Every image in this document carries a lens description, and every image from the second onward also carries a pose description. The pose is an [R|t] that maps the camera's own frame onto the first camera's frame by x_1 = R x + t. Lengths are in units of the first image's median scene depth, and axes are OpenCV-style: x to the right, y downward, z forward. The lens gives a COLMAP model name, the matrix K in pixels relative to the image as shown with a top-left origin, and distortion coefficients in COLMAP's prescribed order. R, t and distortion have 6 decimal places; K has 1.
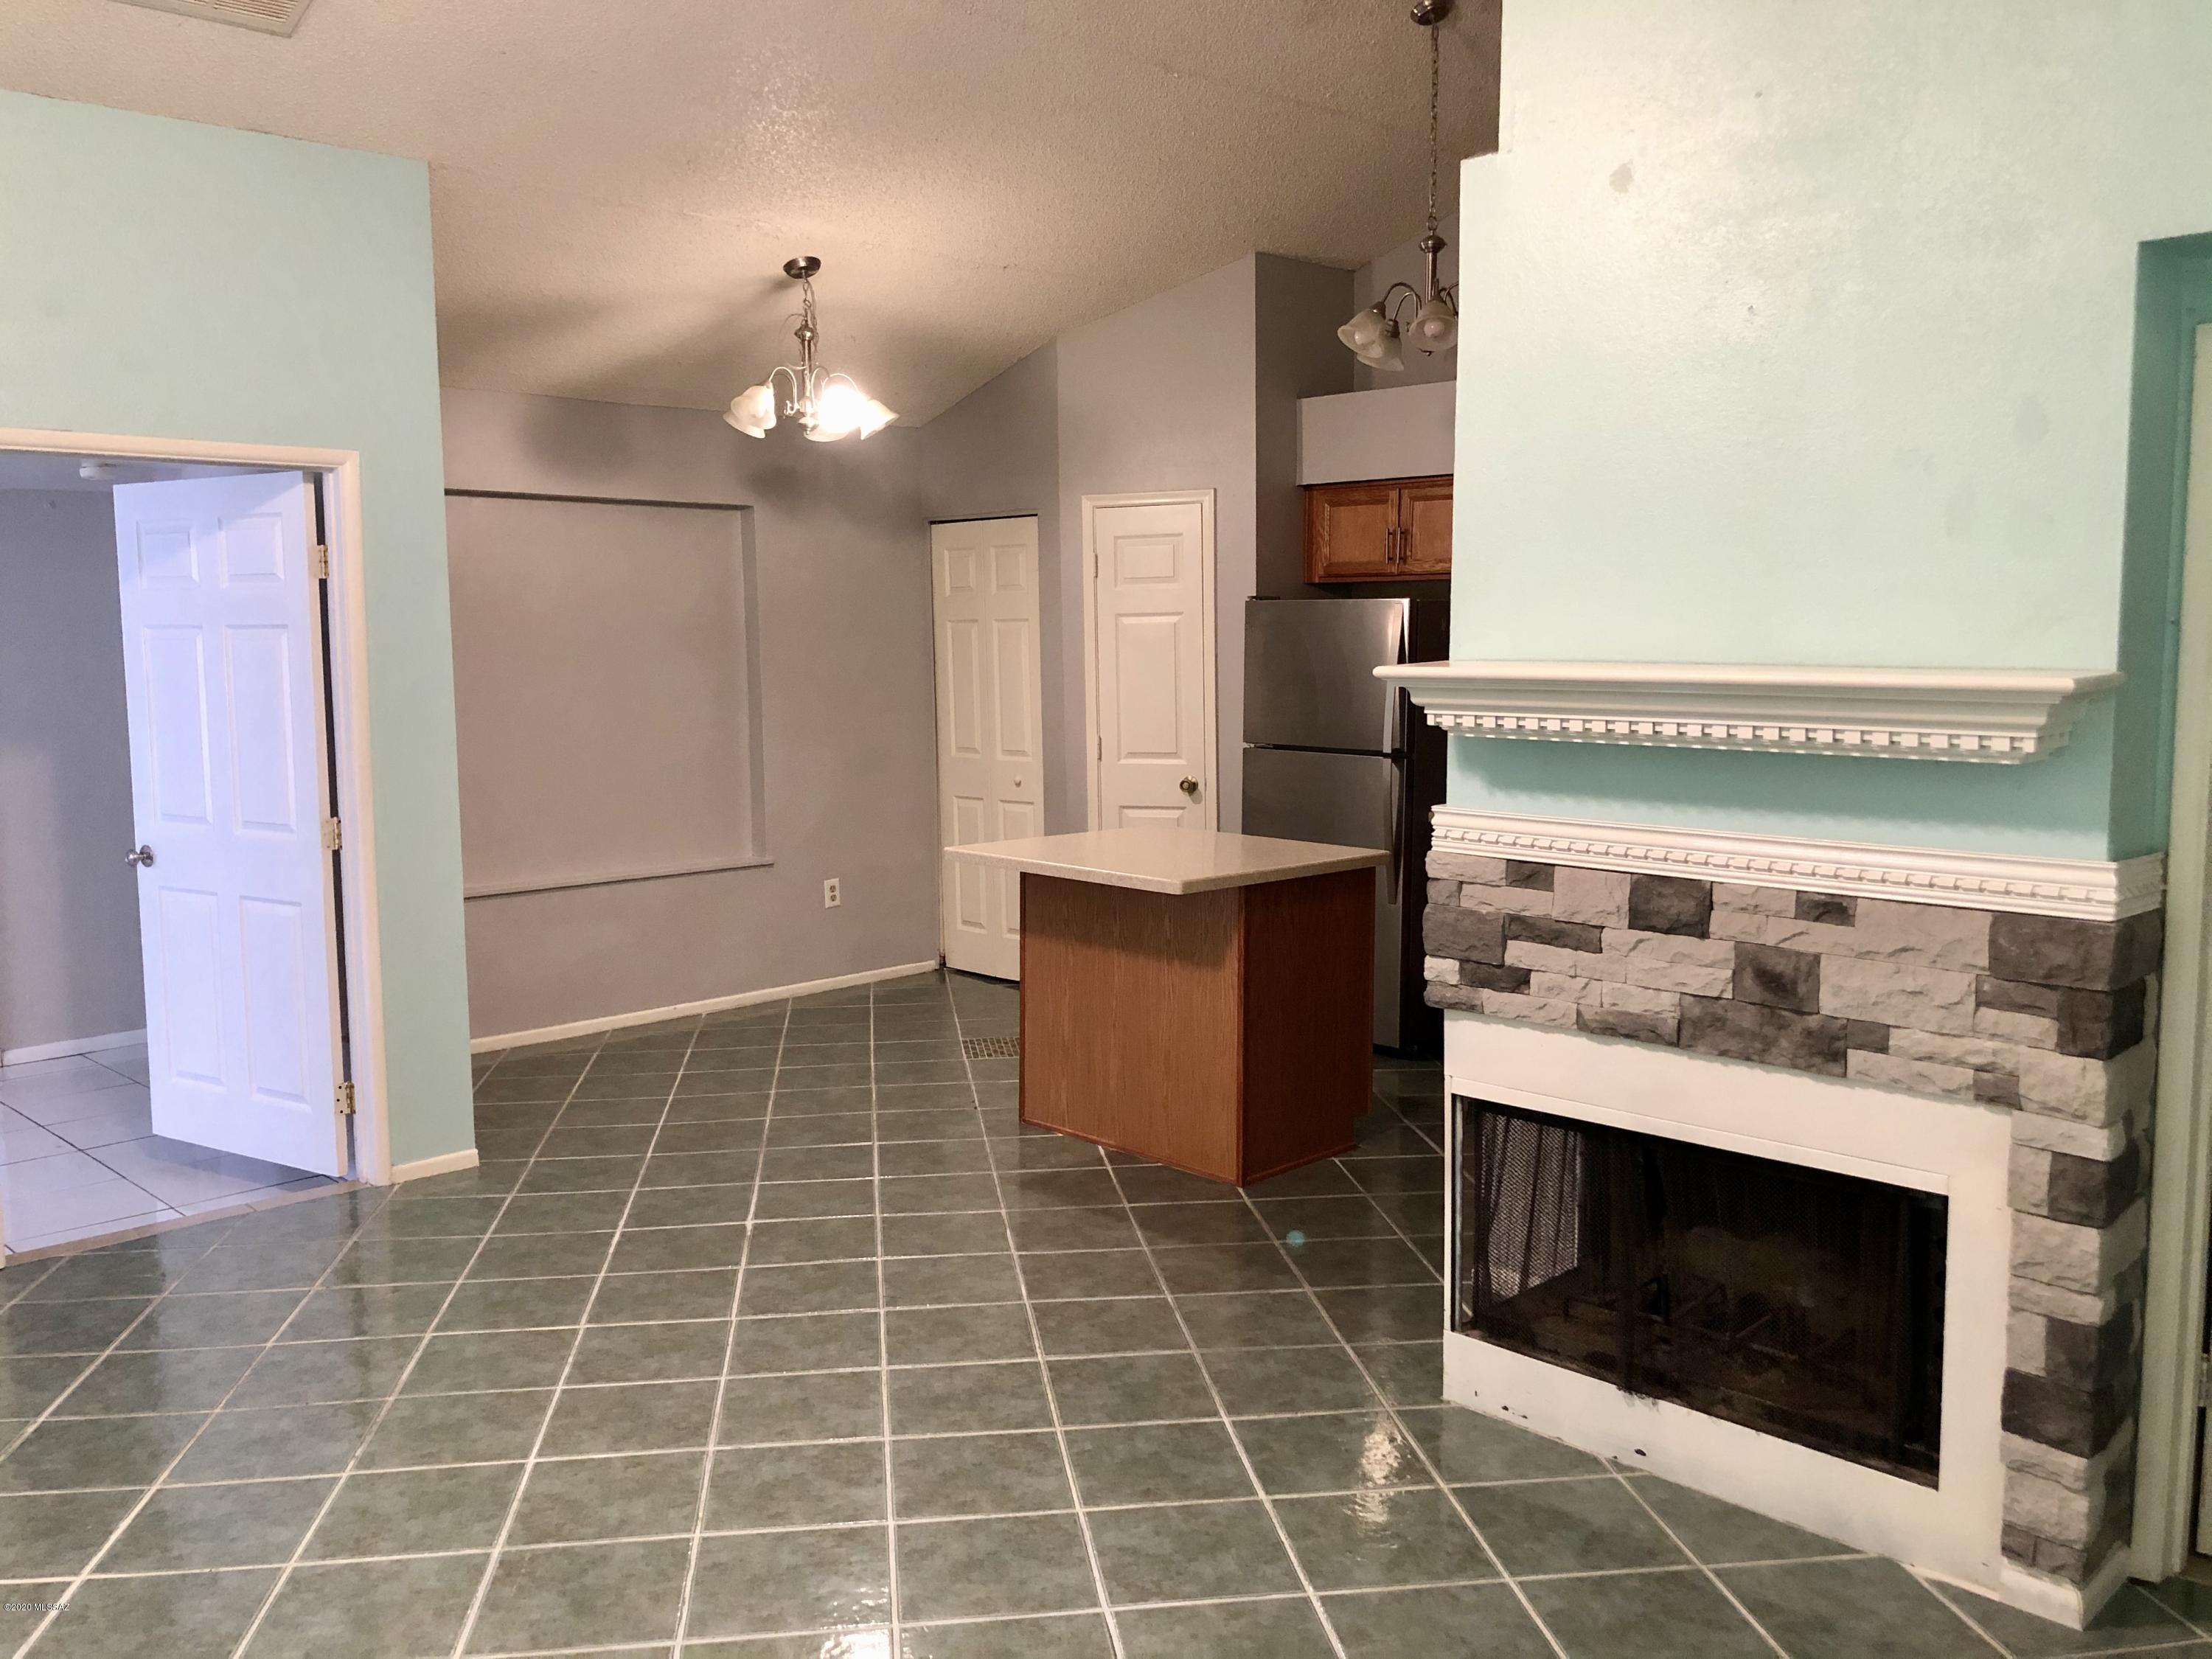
lens RADIAL K [[1803.4, 0, 1106.0], [0, 1803.4, 829.5], [0, 0, 1]] dist [0.110138, -0.141920]
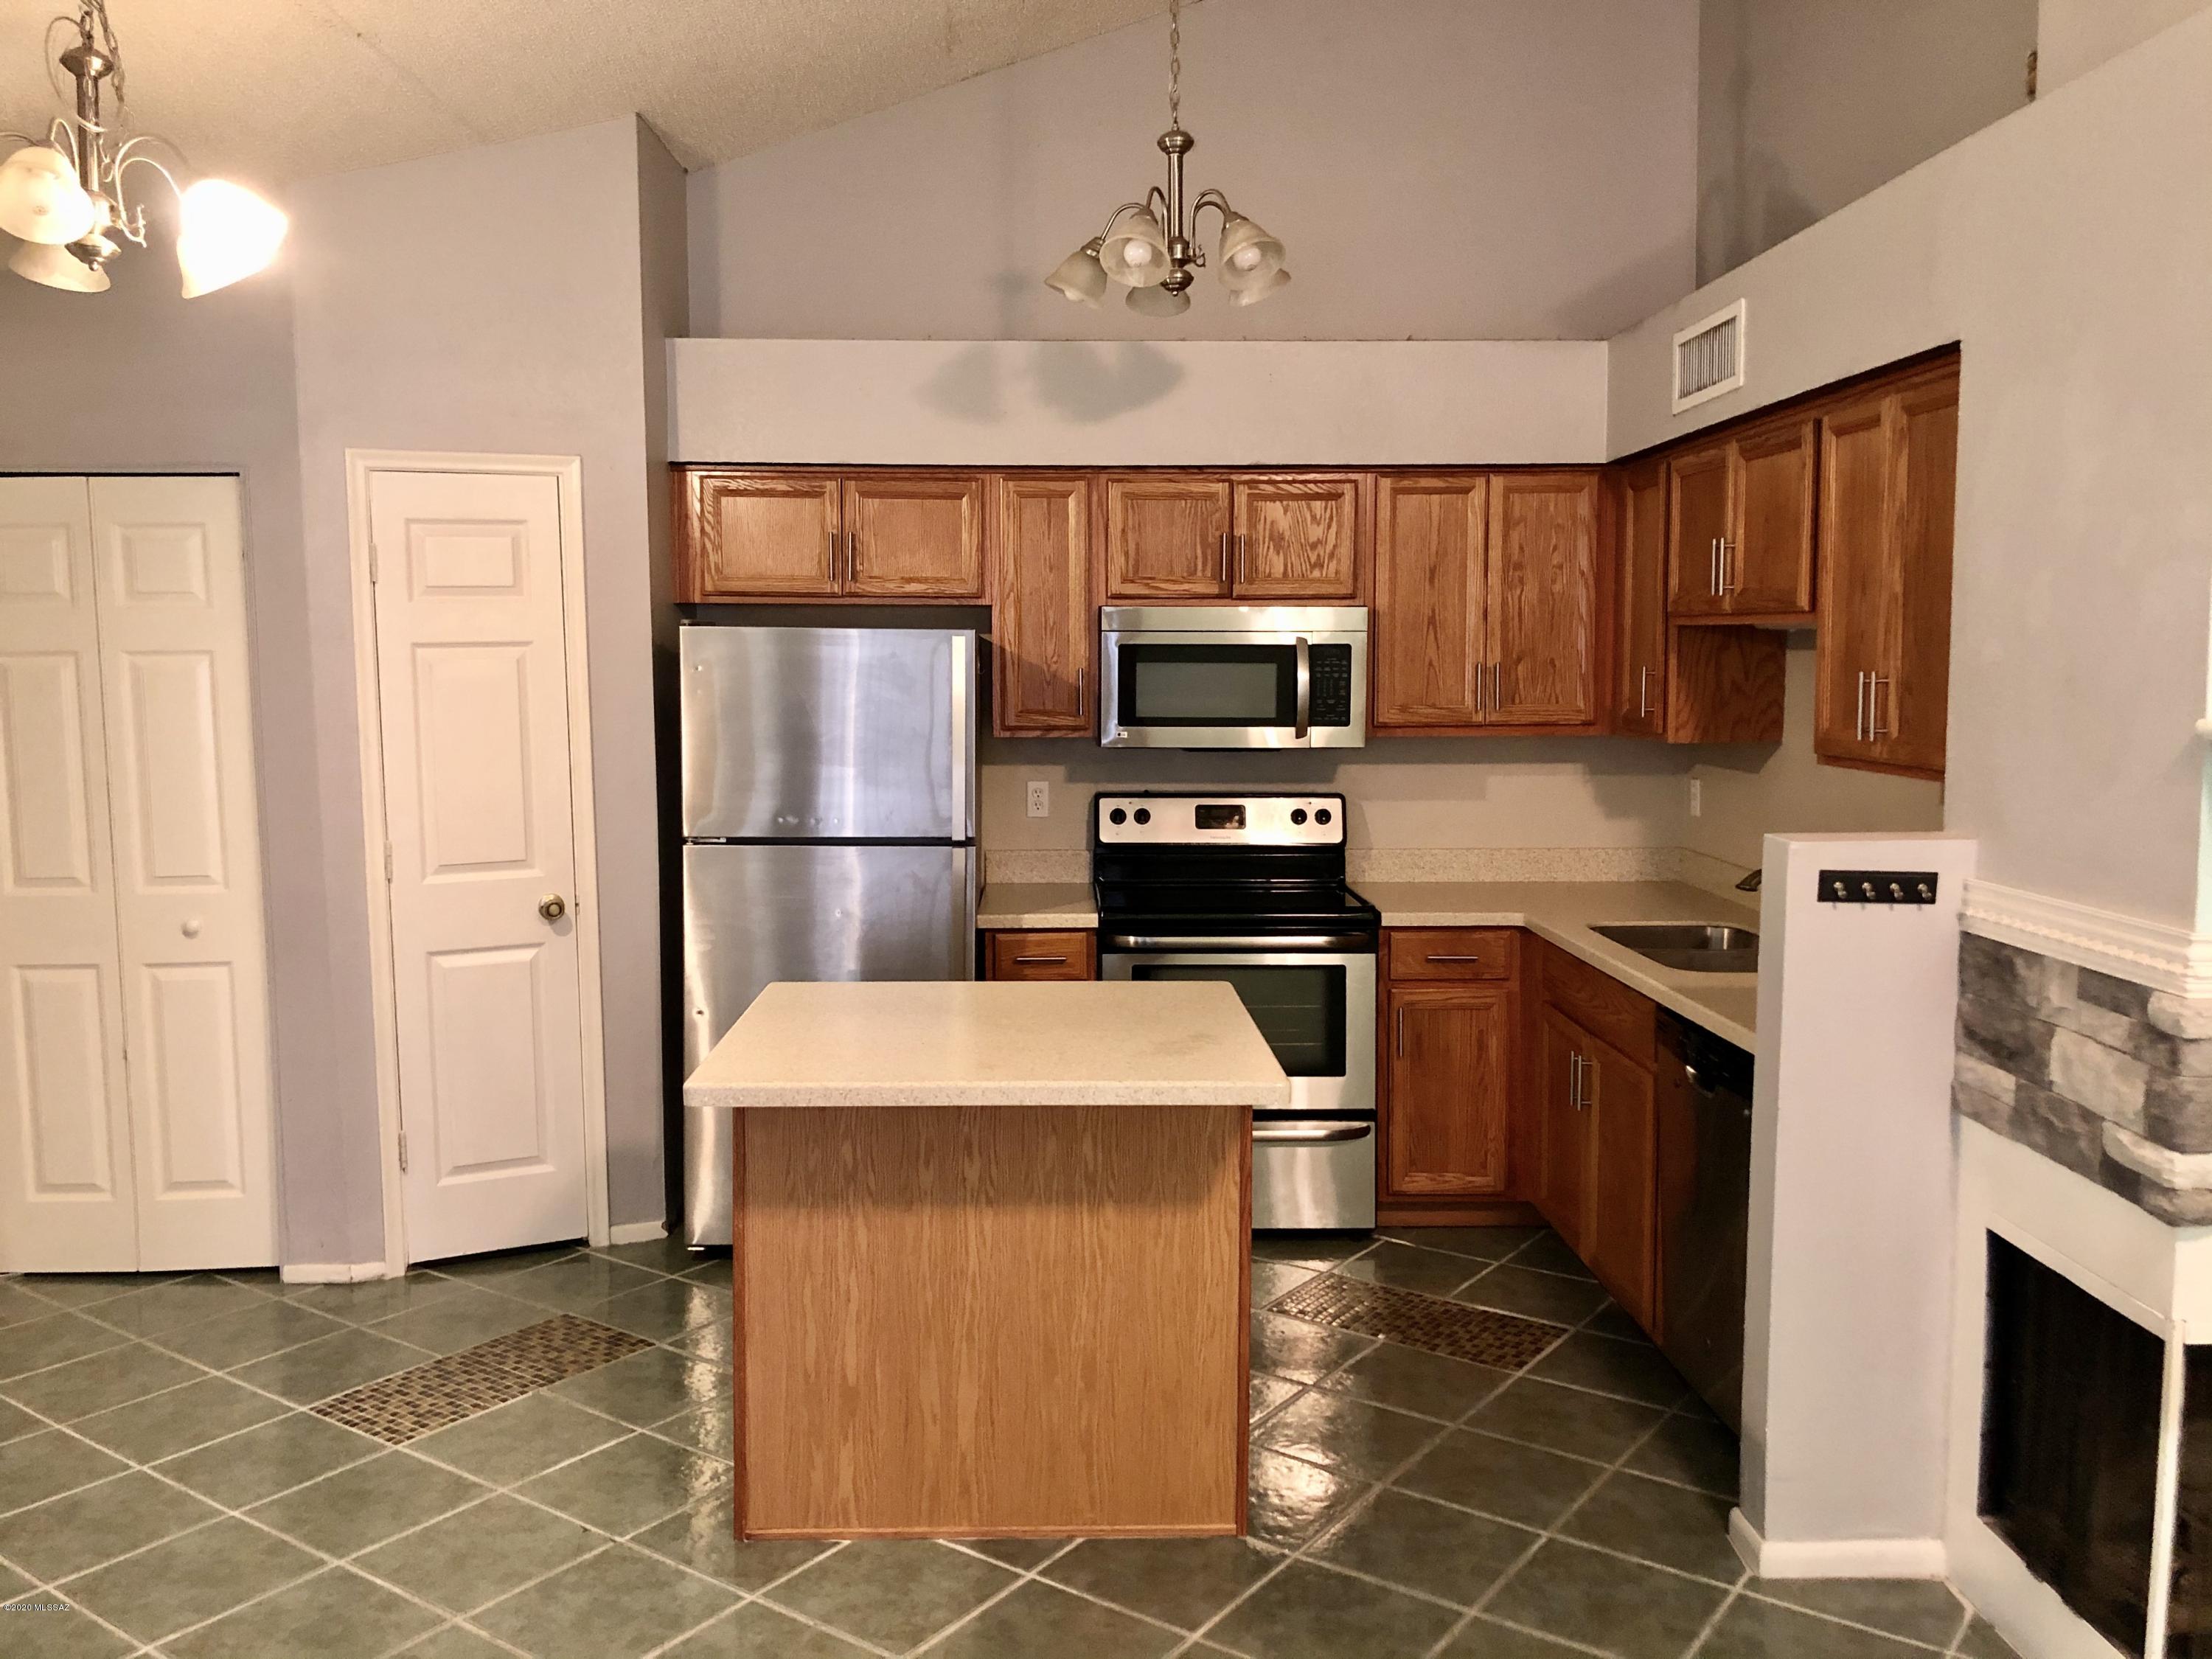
lens RADIAL K [[1803.4, 0, 1106.0], [0, 1803.4, 829.5], [0, 0, 1]] dist [0.110138, -0.141920]
pose [[0.688516, -0.066735, 0.722144, -0.300966], [0.079995, 0.996669, 0.015834, -0.049403], [-0.720796, 0.046866, 0.691561, 0.419602]]
